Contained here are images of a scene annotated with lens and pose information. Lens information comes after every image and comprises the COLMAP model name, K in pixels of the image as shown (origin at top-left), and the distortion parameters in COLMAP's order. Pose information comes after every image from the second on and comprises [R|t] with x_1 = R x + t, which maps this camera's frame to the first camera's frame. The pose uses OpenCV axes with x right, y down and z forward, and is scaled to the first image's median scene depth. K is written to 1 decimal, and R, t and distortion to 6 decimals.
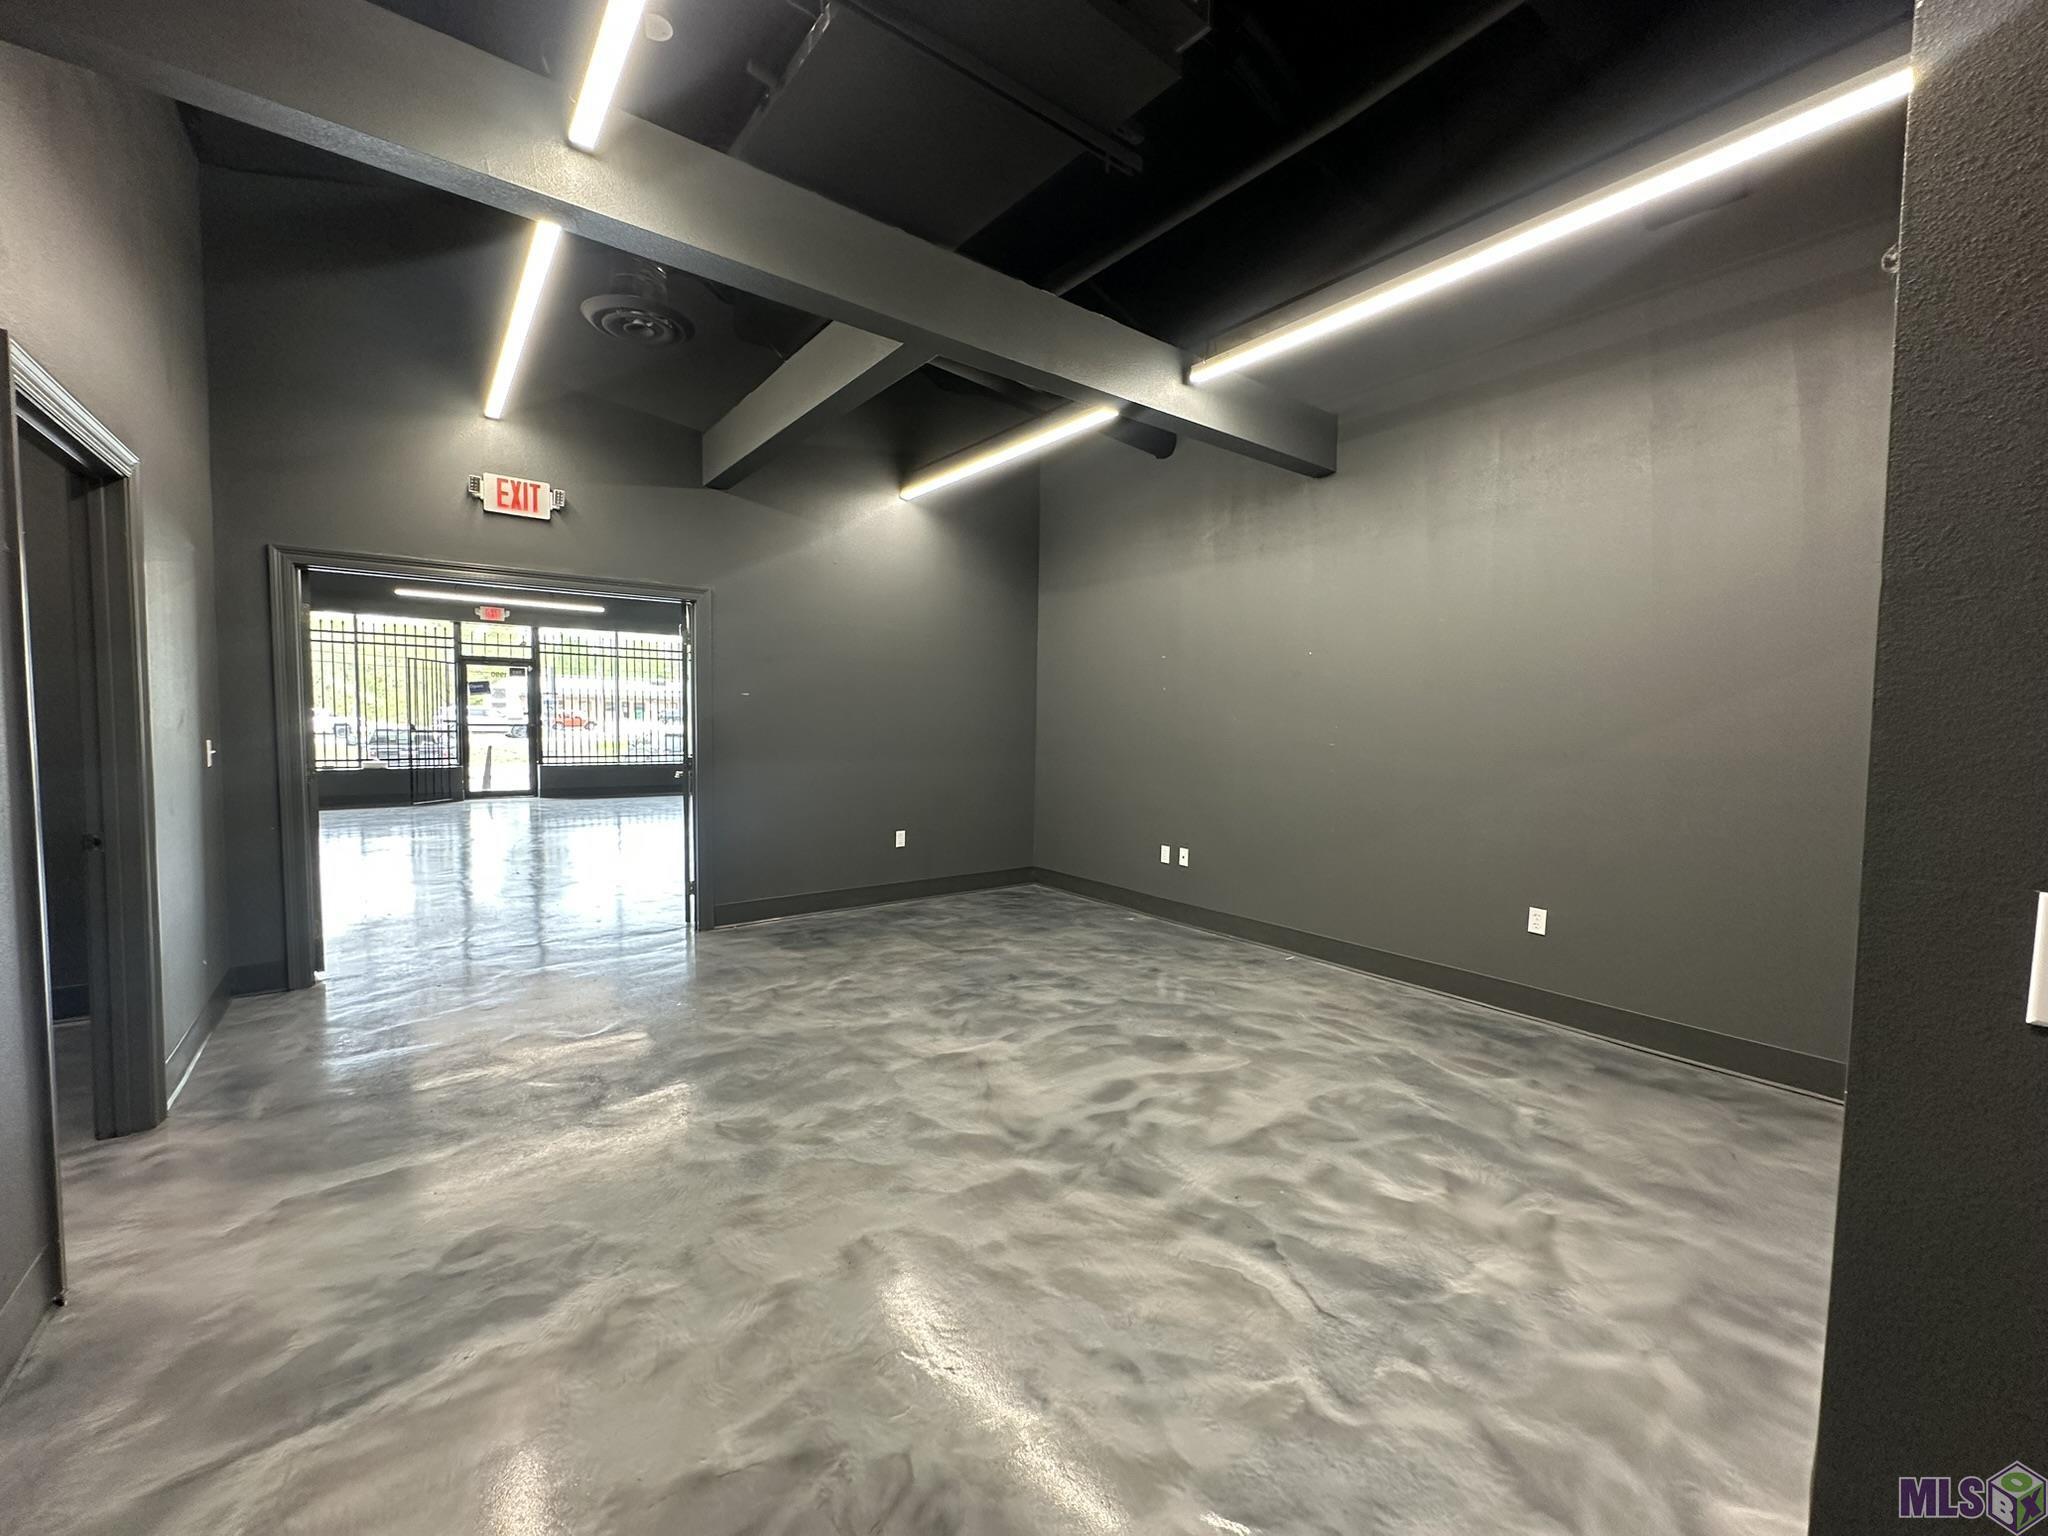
lens RADIAL K [[821.2, 0, 1021.1], [0, 821.2, 765.0], [0, 0, 1]] dist [-0.001566, -0.000222]
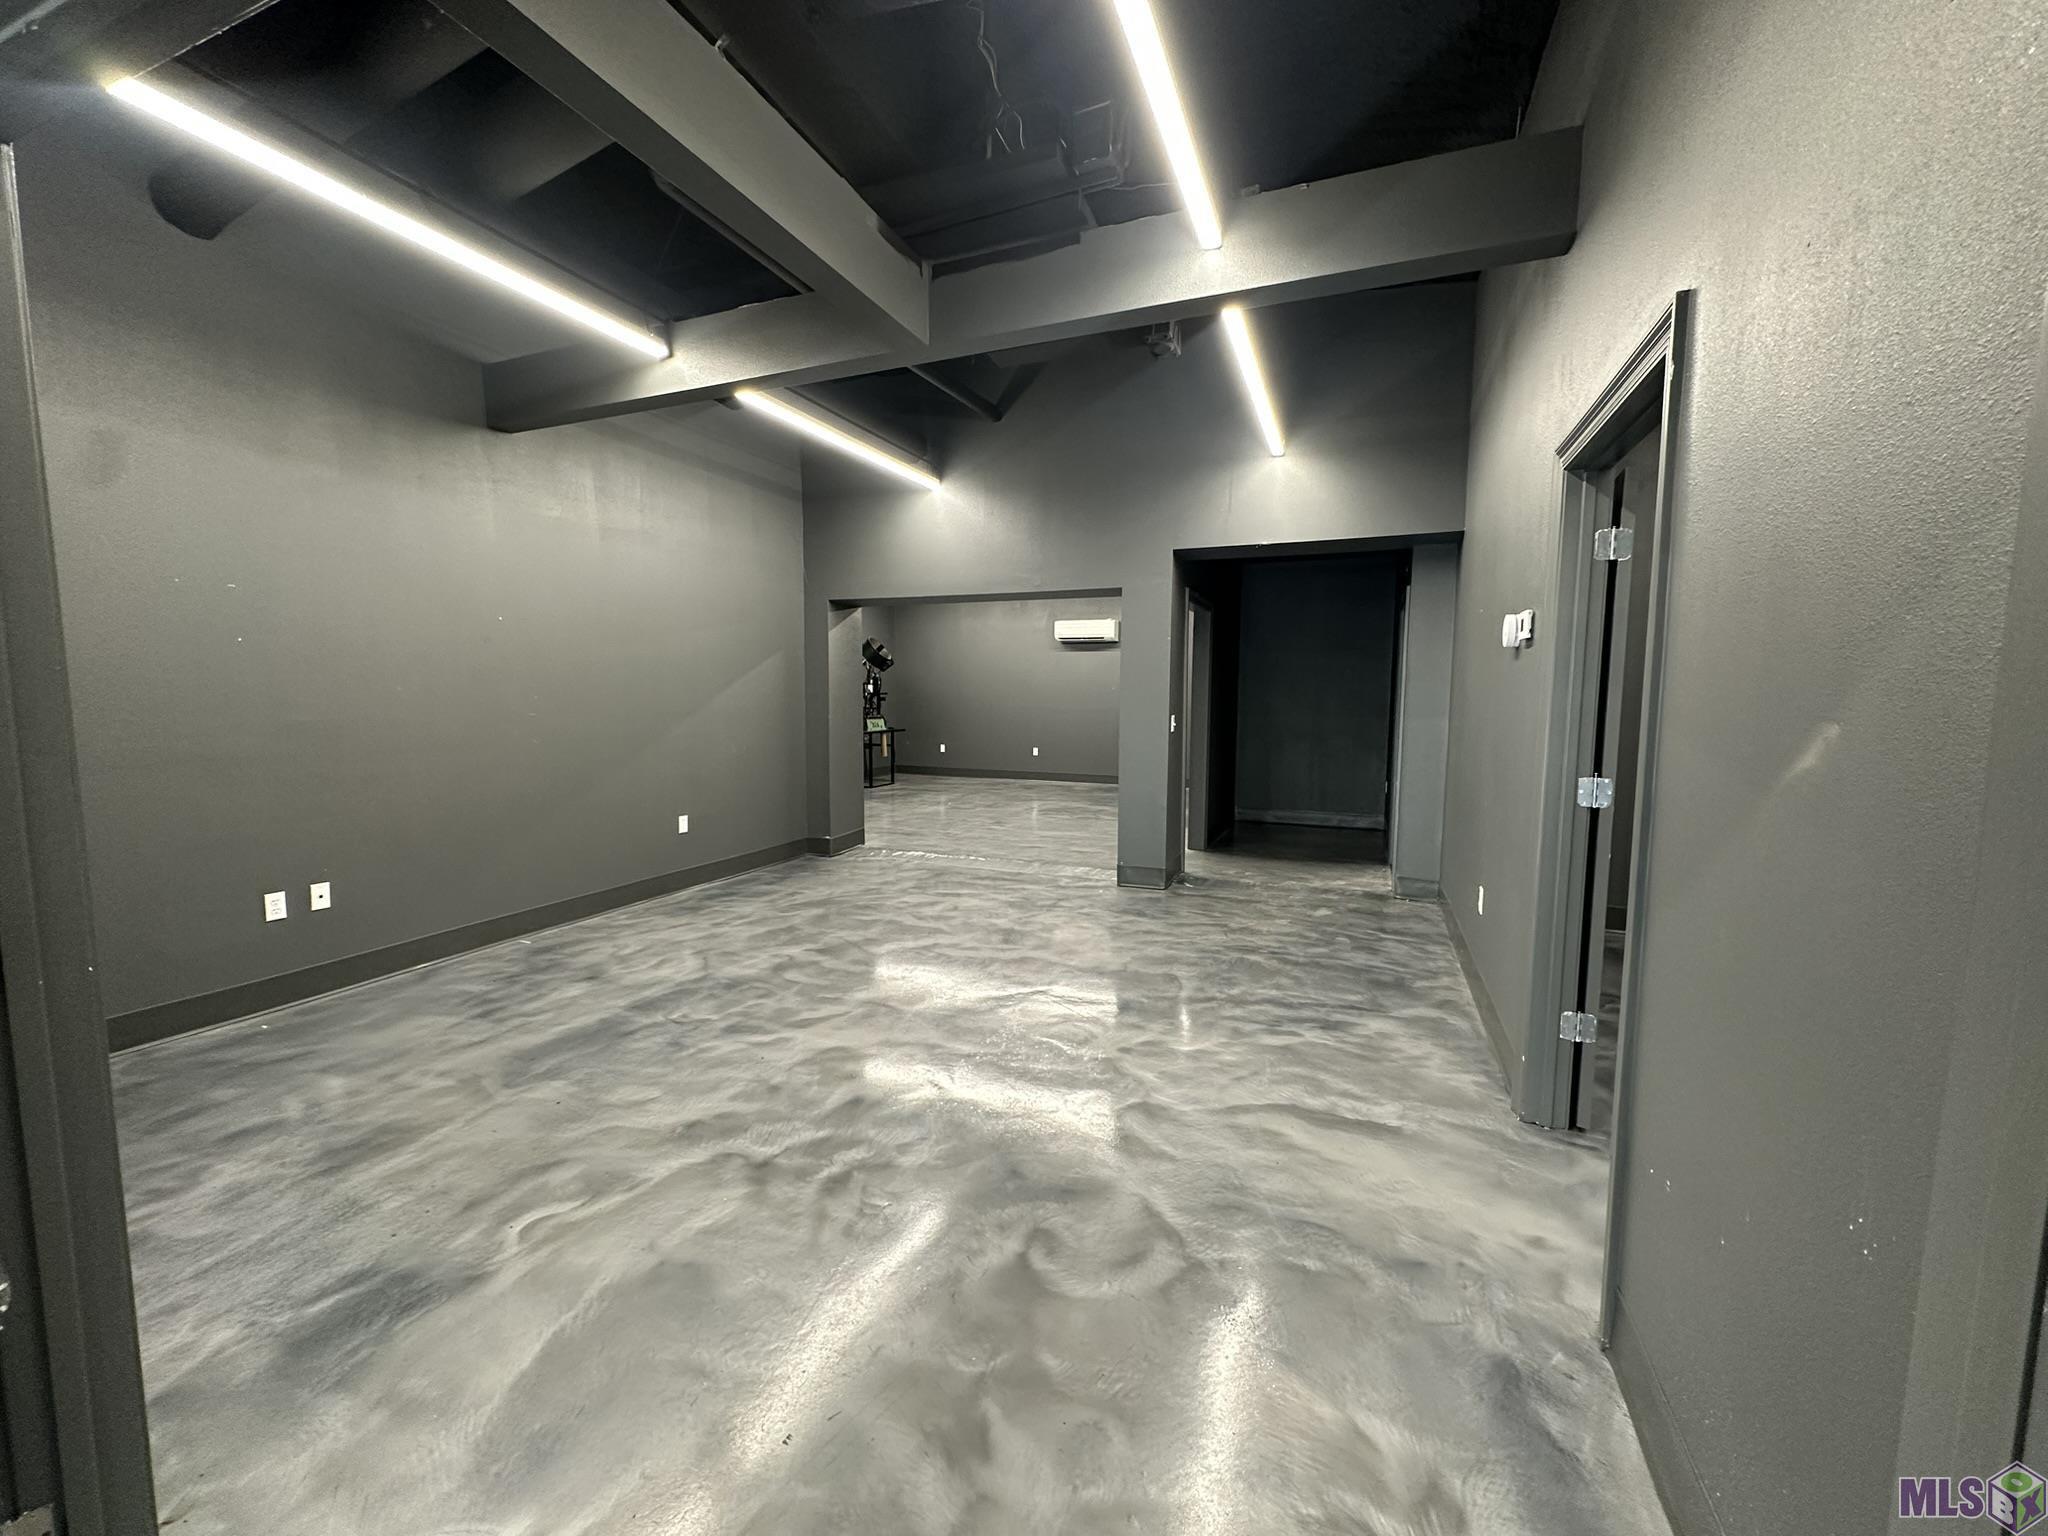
lens RADIAL K [[821.2, 0, 1020.3], [0, 821.2, 771.4], [0, 0, 1]] dist [-0.001566, -0.000222]
pose [[-0.504299, -0.097572, 0.857999, -0.653534], [0.038054, 0.990120, 0.134963, -0.057378], [-0.862690, 0.100712, -0.495604, 0.828977]]
